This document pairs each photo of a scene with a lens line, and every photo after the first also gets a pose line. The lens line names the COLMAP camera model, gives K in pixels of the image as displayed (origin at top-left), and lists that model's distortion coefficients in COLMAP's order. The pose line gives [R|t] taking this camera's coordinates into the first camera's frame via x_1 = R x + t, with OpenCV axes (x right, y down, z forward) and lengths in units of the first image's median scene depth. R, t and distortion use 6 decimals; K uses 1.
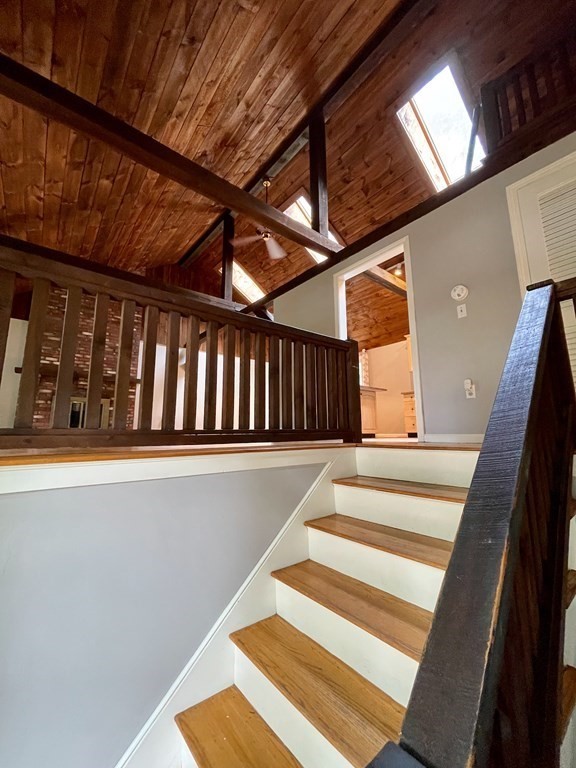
lens RADIAL K [[309.6, 0, 282.9], [0, 309.6, 379.9], [0, 0, 1]] dist [-0.002838, 0.001162]
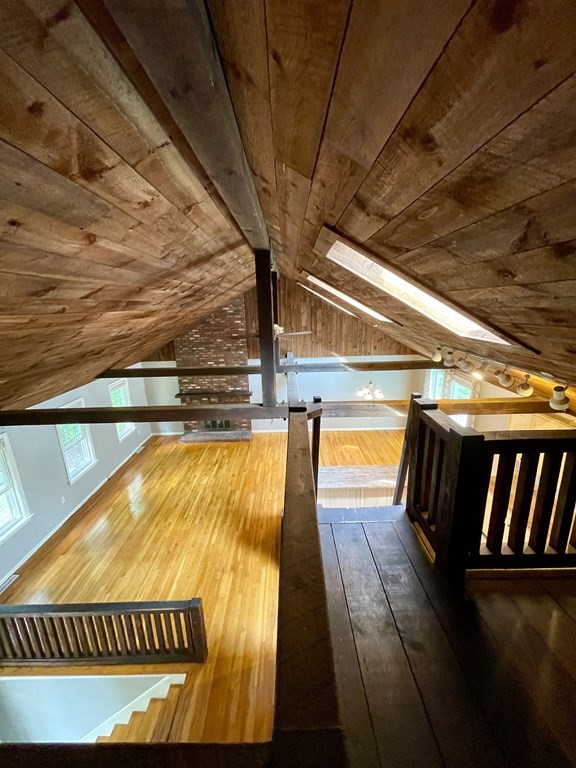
lens RADIAL K [[309.6, 0, 285.3], [0, 309.6, 384.0], [0, 0, 1]] dist [-0.002838, 0.001162]
pose [[0.782741, 0.143526, -0.605572, 0.492695], [0.127168, 0.915628, 0.381384, -0.596192], [0.609217, -0.375534, 0.698447, 0.256754]]
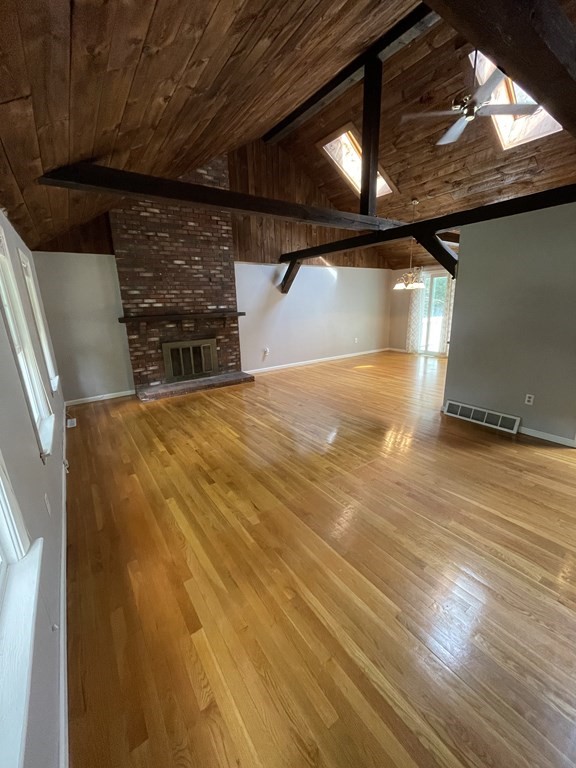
lens RADIAL K [[309.6, 0, 289.9], [0, 309.6, 380.3], [0, 0, 1]] dist [-0.002838, 0.001162]
pose [[0.997661, -0.012218, -0.067258, -0.323076], [0.038367, 0.914391, 0.403010, -0.203038], [0.056577, -0.404648, 0.912721, 0.165149]]
